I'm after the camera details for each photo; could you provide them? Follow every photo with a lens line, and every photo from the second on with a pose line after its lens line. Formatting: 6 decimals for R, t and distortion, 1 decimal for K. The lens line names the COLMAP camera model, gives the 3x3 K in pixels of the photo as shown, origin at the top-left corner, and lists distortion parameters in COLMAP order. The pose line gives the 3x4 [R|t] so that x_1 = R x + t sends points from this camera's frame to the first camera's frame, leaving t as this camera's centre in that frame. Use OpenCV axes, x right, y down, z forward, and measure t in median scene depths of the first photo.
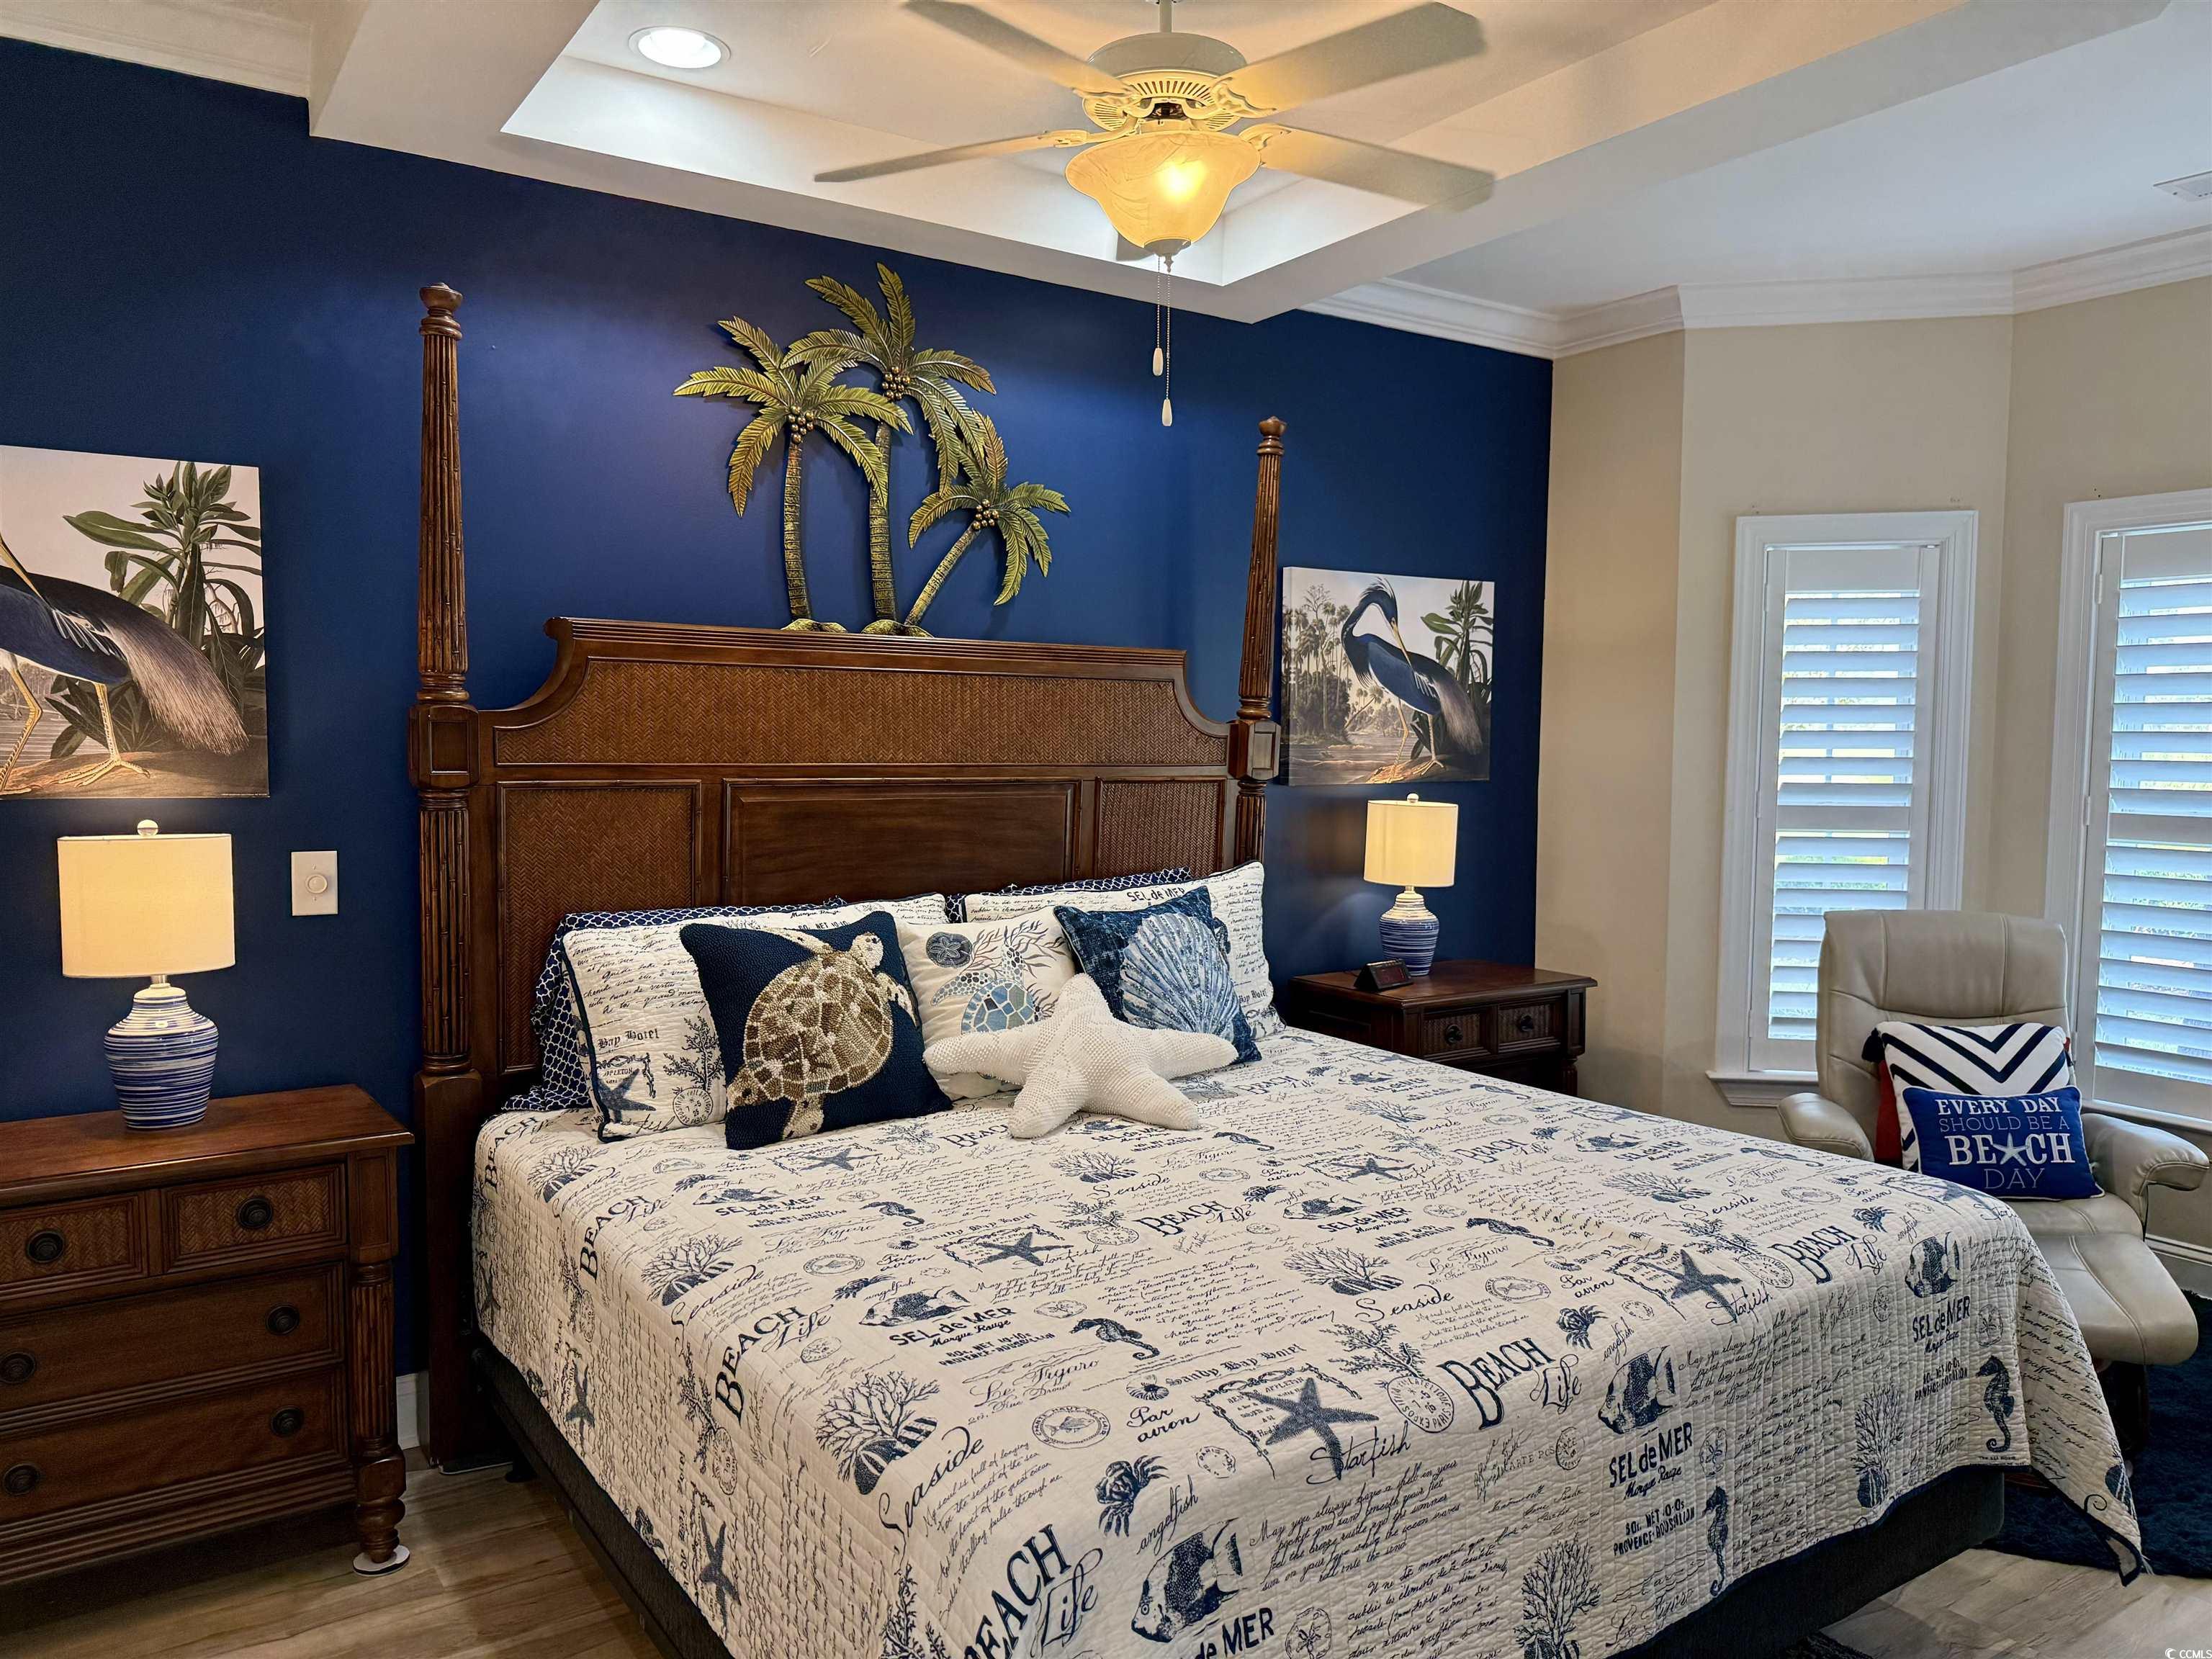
lens RADIAL K [[1535.2, 0, 1112.6], [0, 1535.2, 826.3], [0, 0, 1]] dist [0.101885, -0.165726]
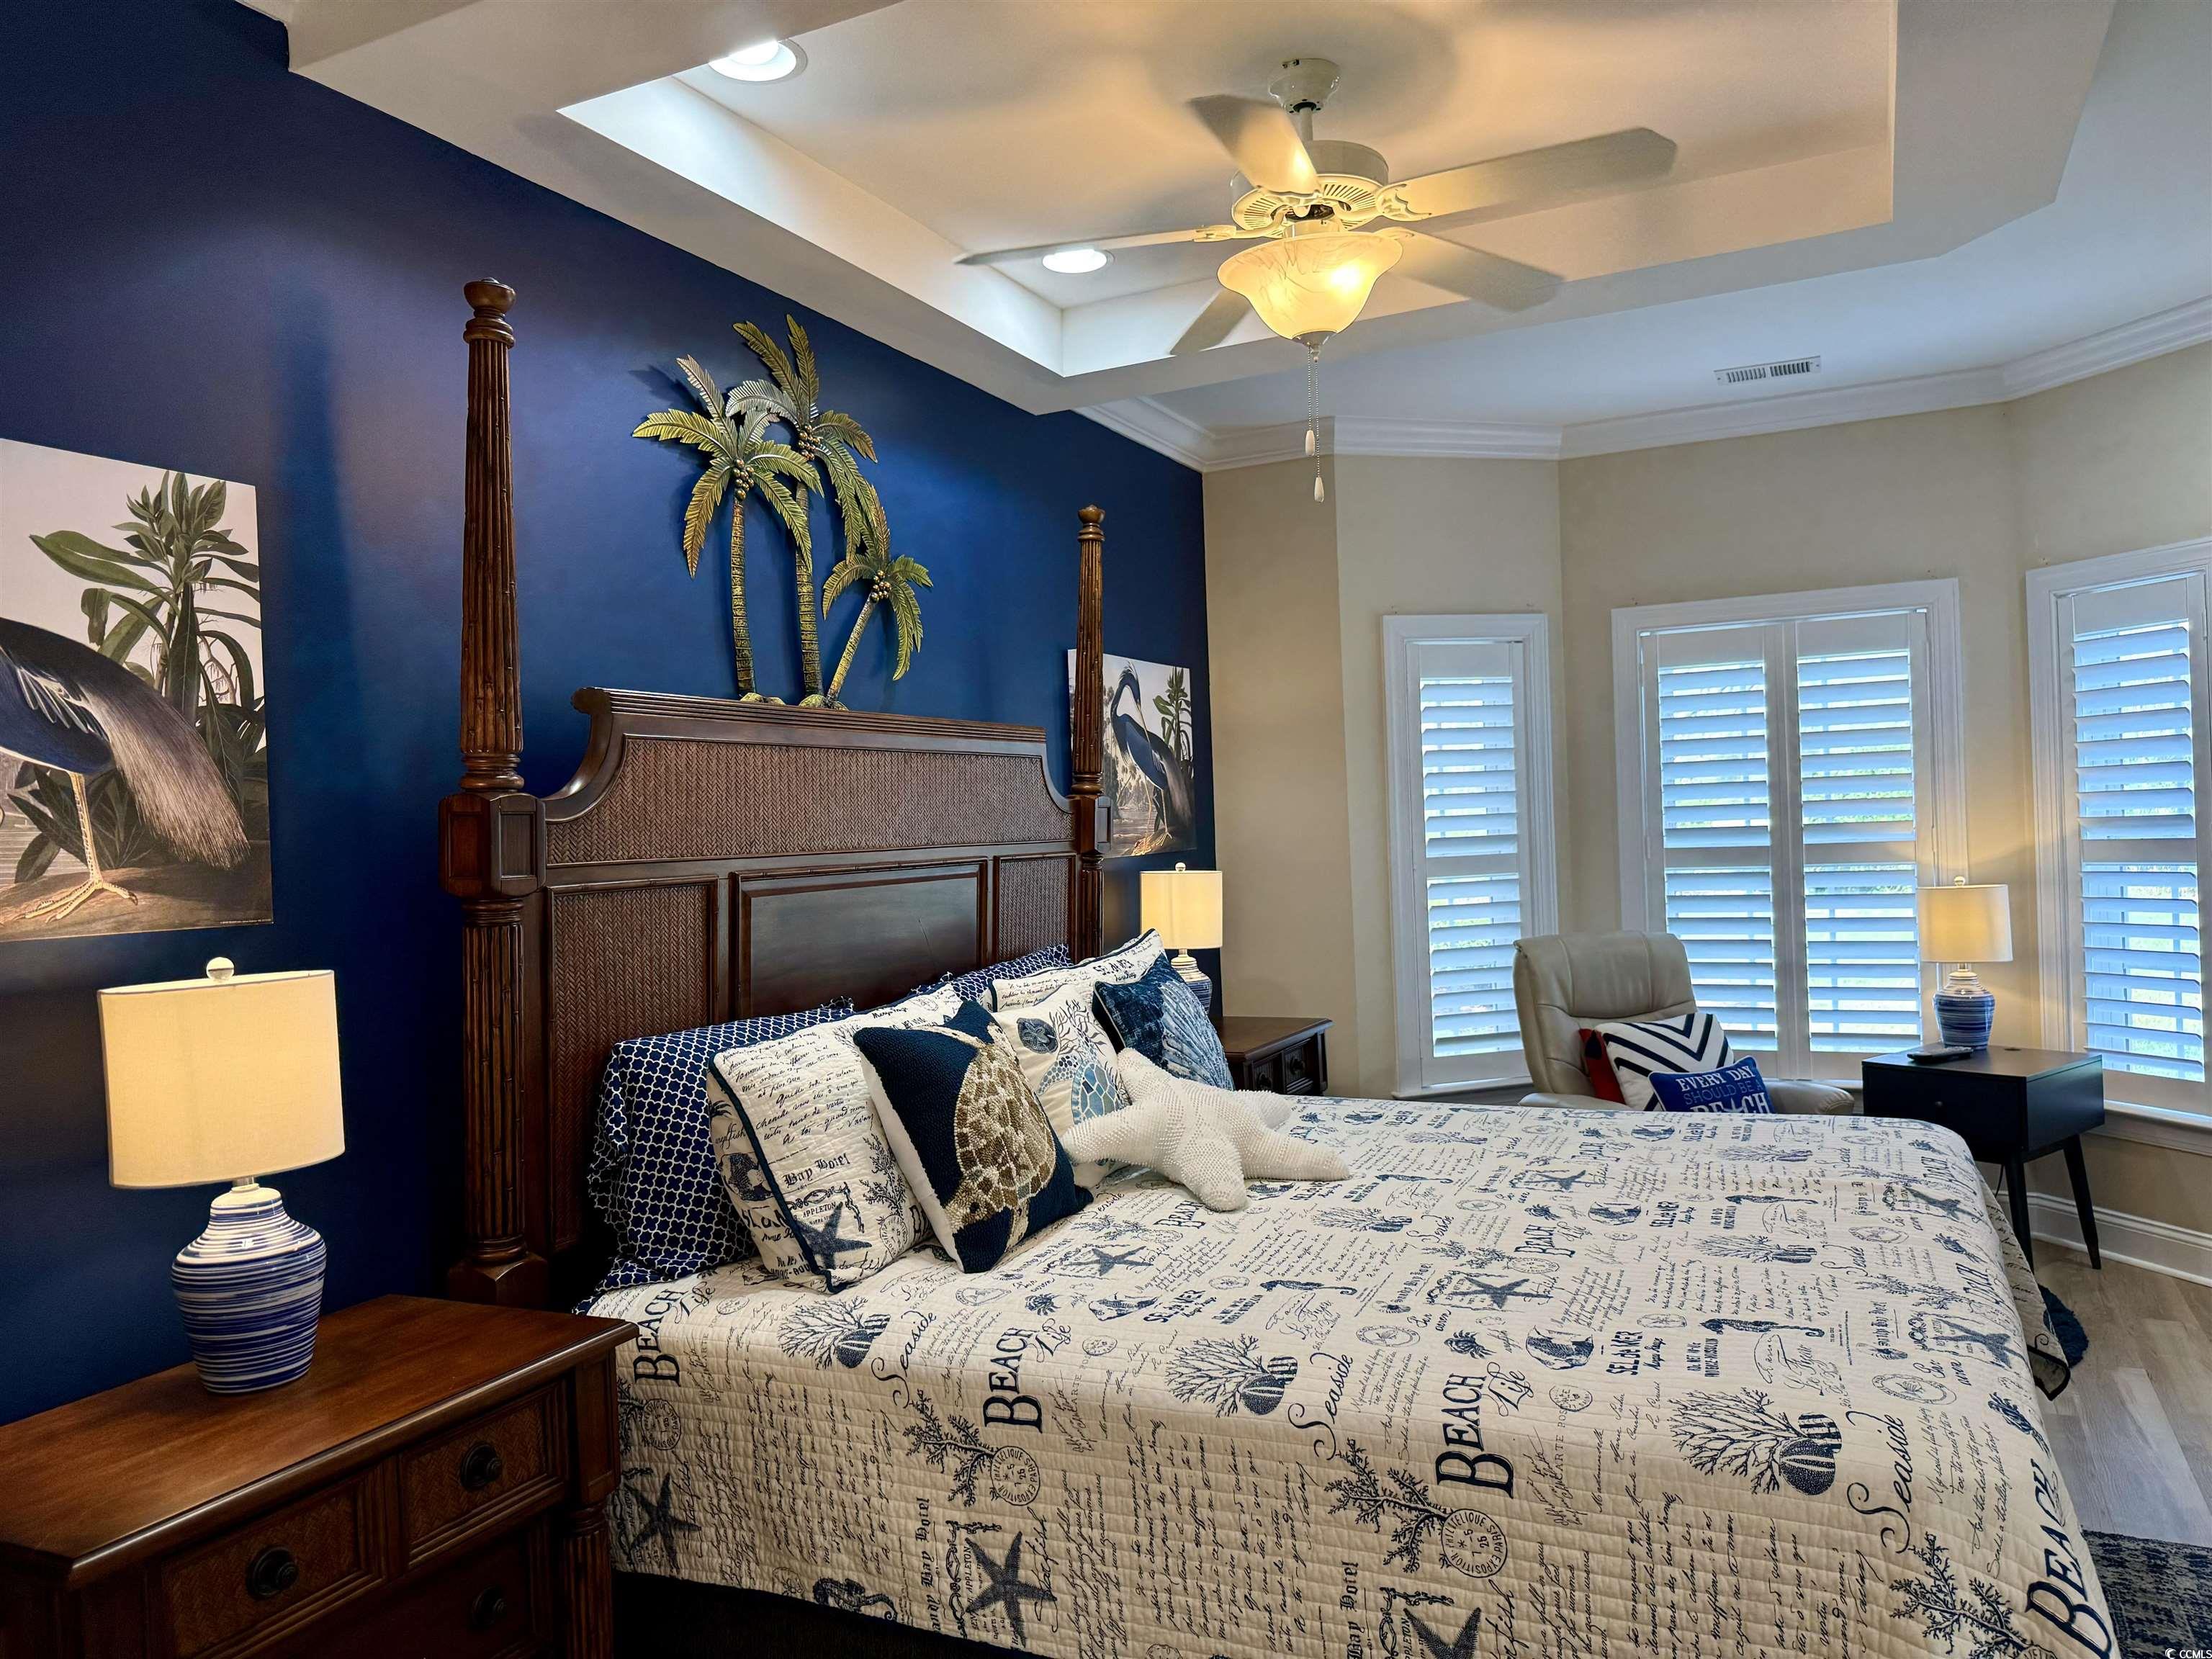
lens RADIAL K [[1535.2, 0, 1112.6], [0, 1535.2, 826.3], [0, 0, 1]] dist [0.101885, -0.165726]
pose [[0.869850, -0.041066, 0.491604, -0.570278], [0.073302, 0.996226, -0.046483, -0.000708], [-0.487840, 0.076469, 0.869577, 0.155757]]
